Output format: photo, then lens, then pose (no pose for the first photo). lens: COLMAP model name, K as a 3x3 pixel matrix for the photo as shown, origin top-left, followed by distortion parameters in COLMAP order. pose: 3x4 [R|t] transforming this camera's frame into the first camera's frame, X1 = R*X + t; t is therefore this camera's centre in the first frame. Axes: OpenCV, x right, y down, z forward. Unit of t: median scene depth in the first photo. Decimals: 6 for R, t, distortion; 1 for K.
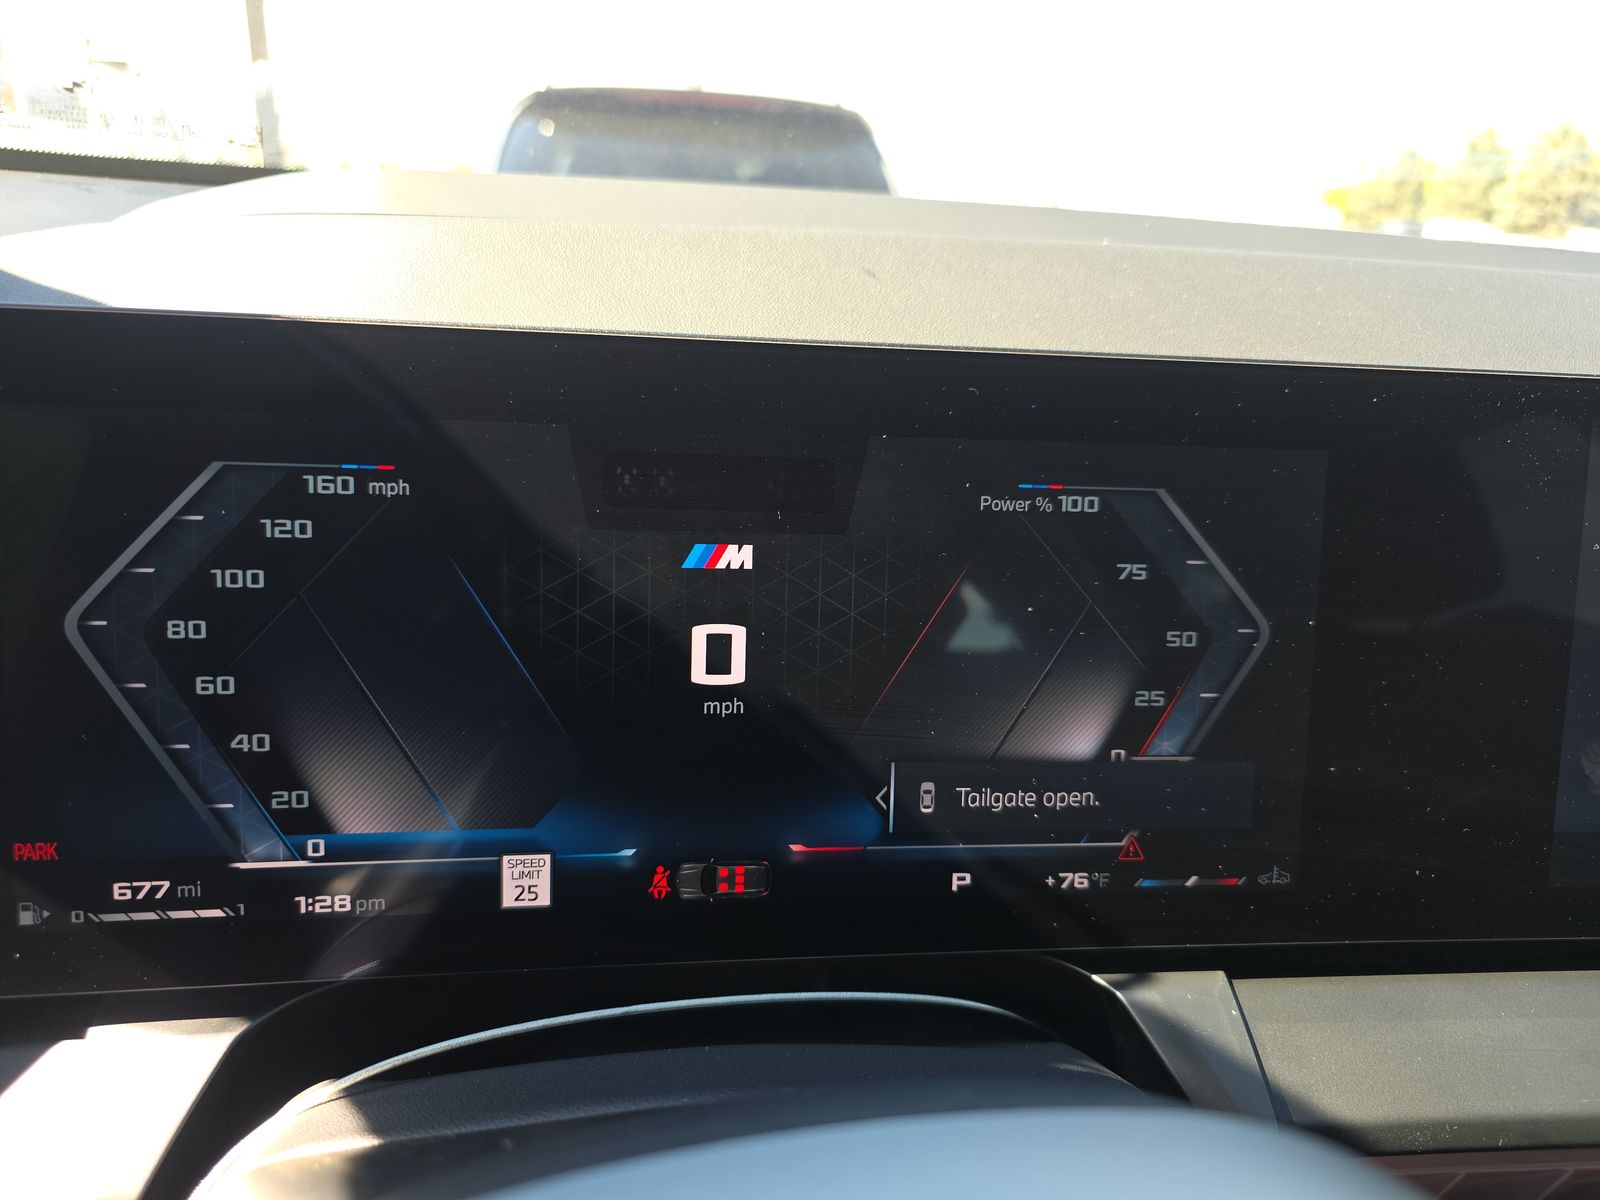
lens RADIAL K [[1067.0, 0, 807.3], [0, 1067.0, 600.2], [0, 0, 1]] dist [0.055480, -0.067892]
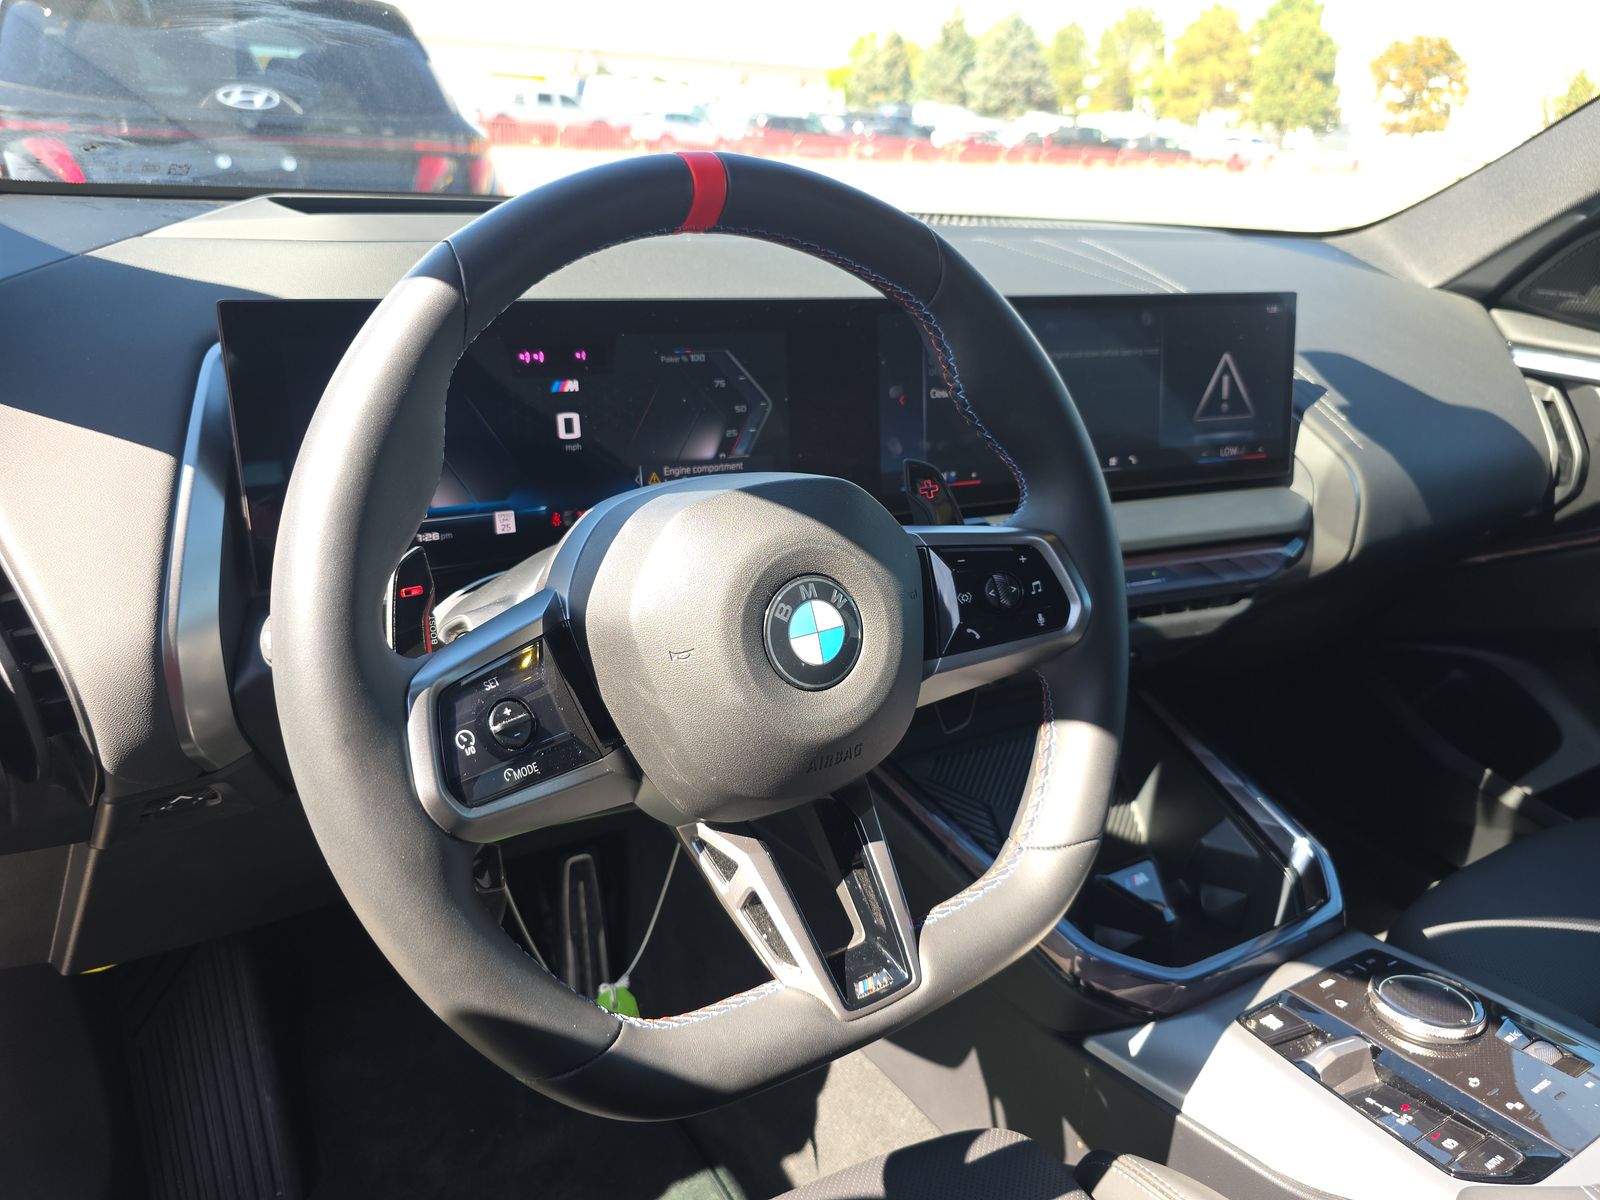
lens RADIAL K [[1067.0, 0, 807.3], [0, 1067.0, 600.2], [0, 0, 1]] dist [0.055480, -0.067892]
pose [[0.919860, -0.143553, 0.365034, -0.503795], [0.103636, 0.986500, 0.126794, 0.178610], [-0.378308, -0.078802, 0.922319, -1.456640]]
